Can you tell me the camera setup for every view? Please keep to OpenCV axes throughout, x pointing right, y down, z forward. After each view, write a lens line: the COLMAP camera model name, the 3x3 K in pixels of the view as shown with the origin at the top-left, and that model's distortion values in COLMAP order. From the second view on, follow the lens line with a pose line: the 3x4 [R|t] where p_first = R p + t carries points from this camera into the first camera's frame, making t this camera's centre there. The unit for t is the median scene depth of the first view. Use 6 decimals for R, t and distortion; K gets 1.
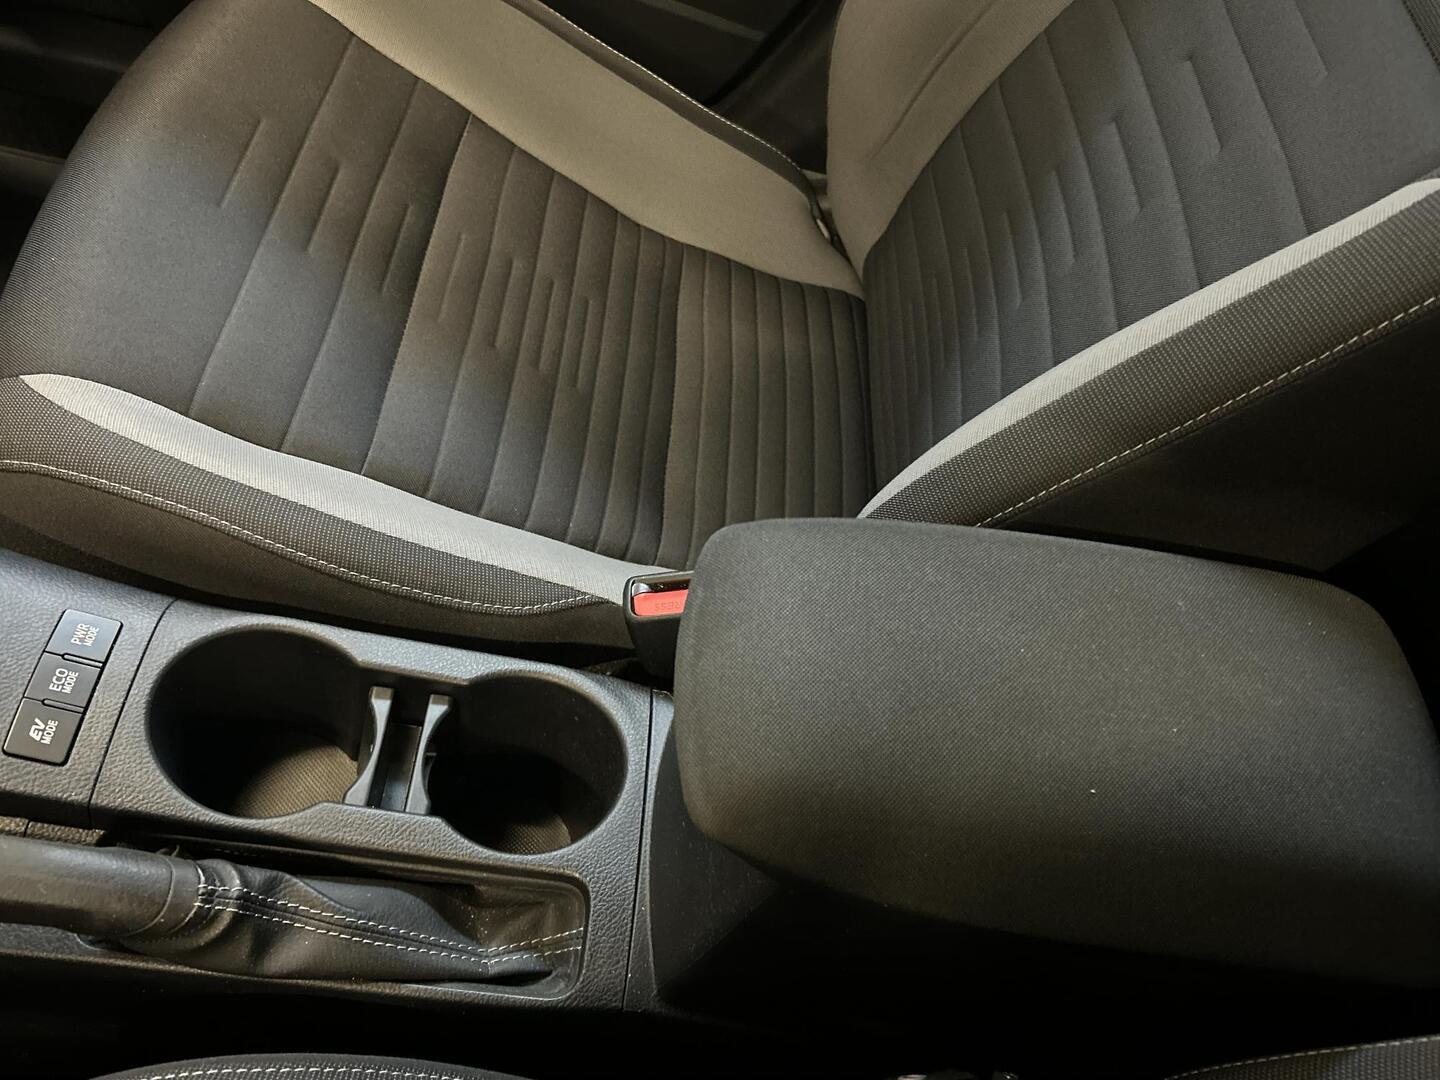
lens RADIAL K [[1209.9, 0, 717.7], [0, 1209.9, 555.2], [0, 0, 1]] dist [0.024118, -0.011267]
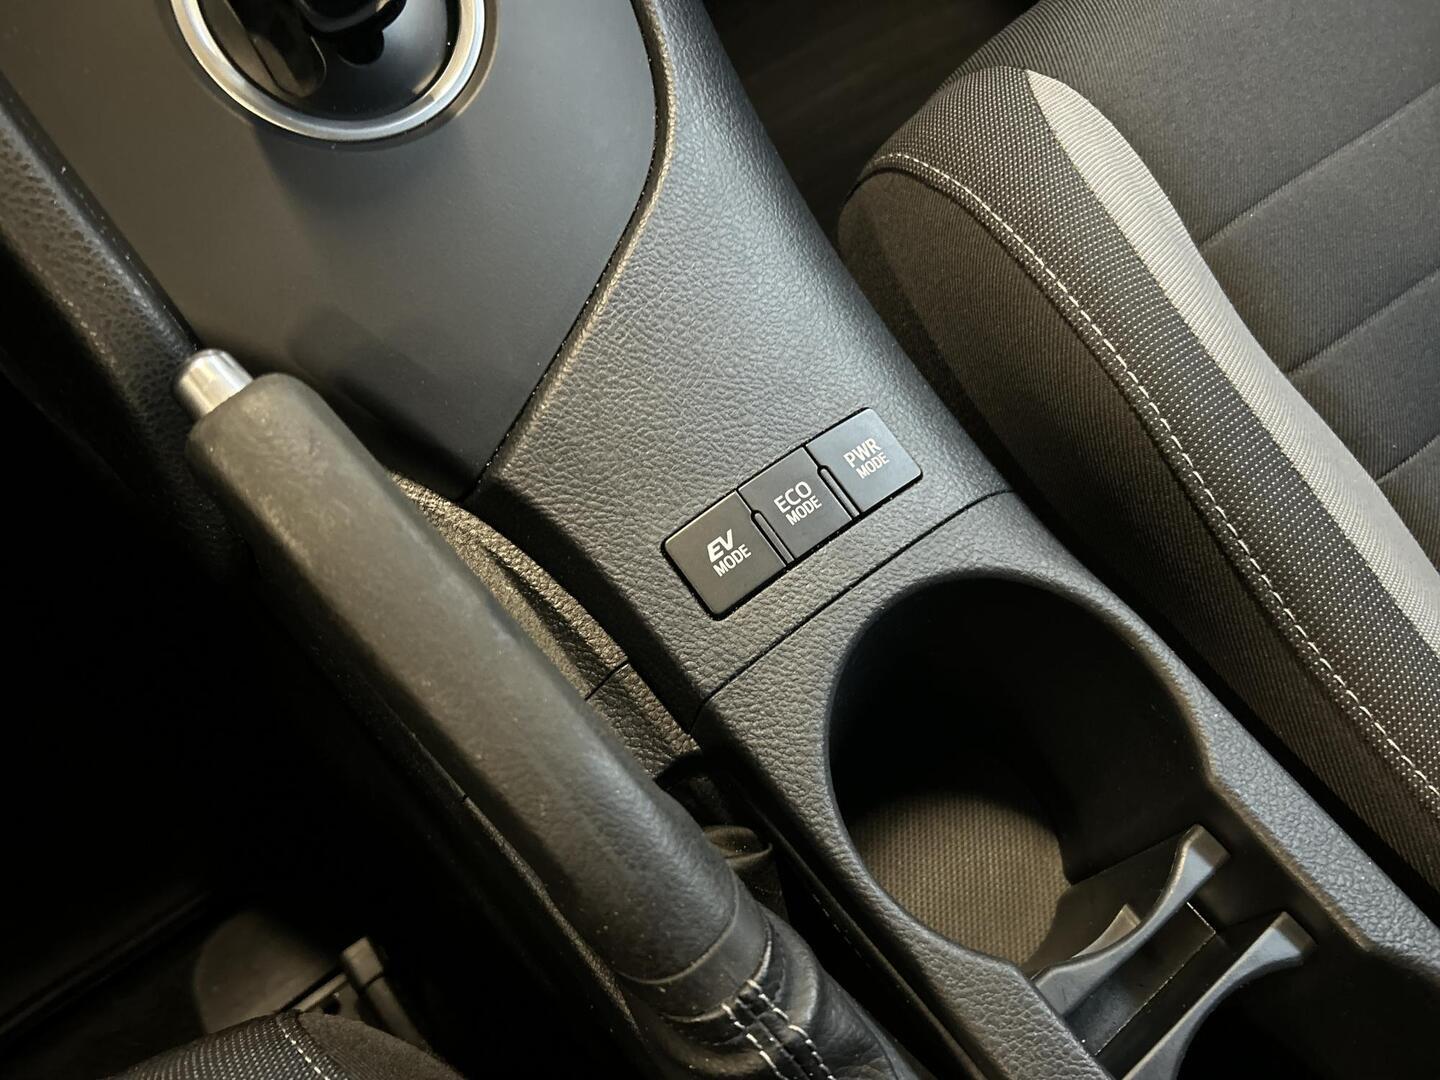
lens RADIAL K [[1209.9, 0, 708.3], [0, 1209.9, 544.4], [0, 0, 1]] dist [0.024118, -0.011267]
pose [[0.659090, 0.556800, -0.505543, -0.250872], [-0.557572, 0.812874, 0.168370, 0.043685], [0.504692, 0.170906, 0.846214, 0.471964]]
